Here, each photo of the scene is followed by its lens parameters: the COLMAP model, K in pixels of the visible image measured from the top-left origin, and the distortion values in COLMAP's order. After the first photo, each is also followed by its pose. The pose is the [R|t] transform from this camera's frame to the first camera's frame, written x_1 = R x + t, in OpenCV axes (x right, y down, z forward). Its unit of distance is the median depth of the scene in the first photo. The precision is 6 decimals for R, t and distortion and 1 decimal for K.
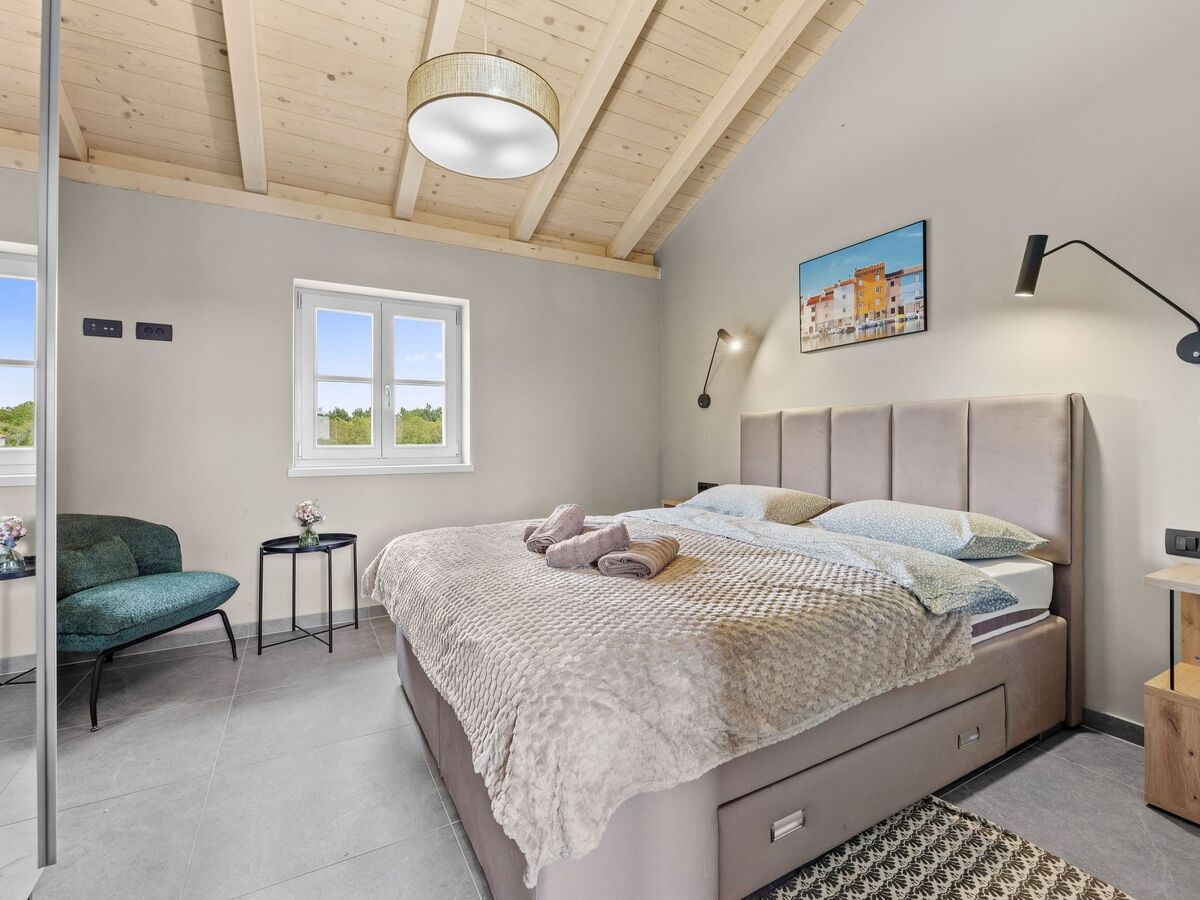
lens RADIAL K [[562.1, 0, 601.2], [0, 562.1, 440.8], [0, 0, 1]] dist [0.001423, 0.000926]
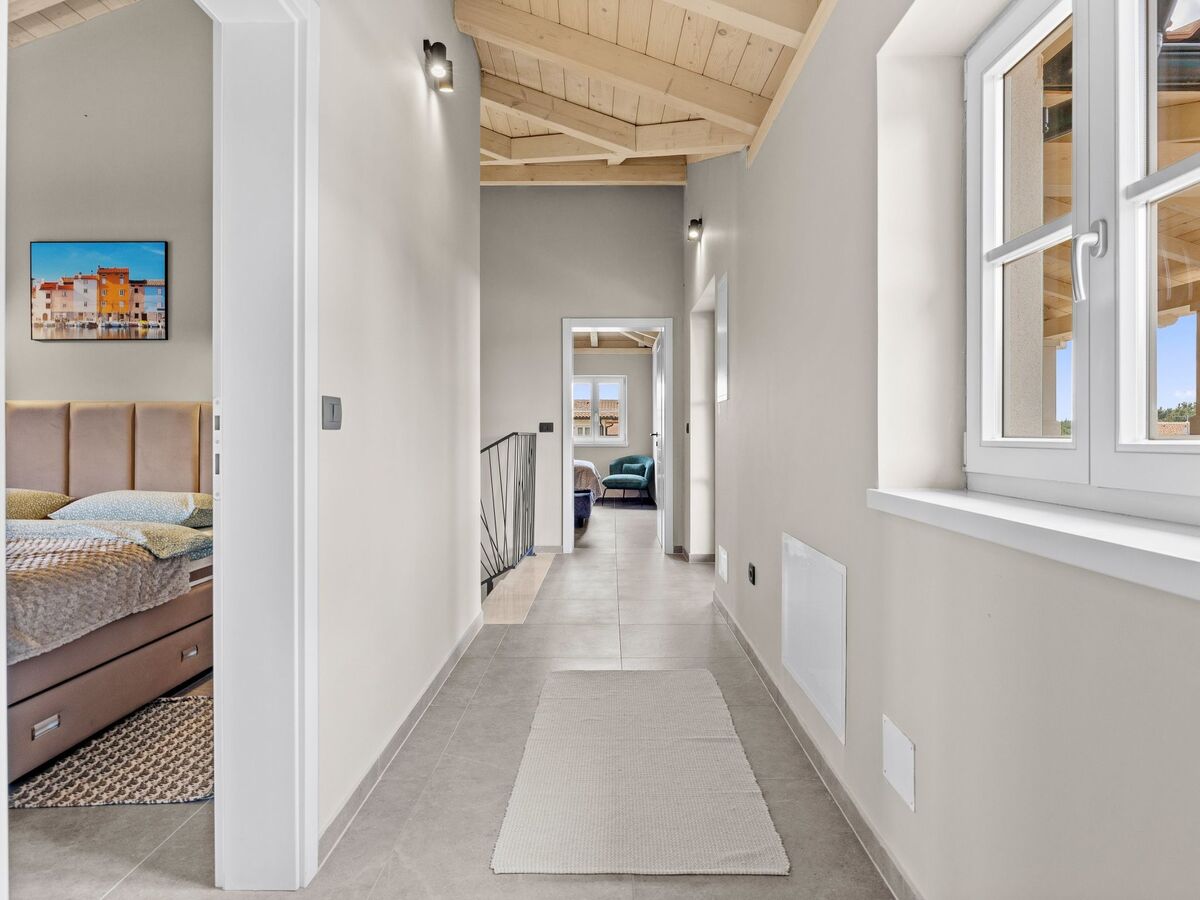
lens RADIAL K [[709.8, 0, 593.7], [0, 709.8, 430.0], [0, 0, 1]] dist [-0.006331, -0.005512]
pose [[0.502435, 0.008243, 0.864576, -0.220425], [-0.000588, 0.999958, -0.009192, -0.001091], [-0.864615, 0.004110, 0.502419, -0.457397]]
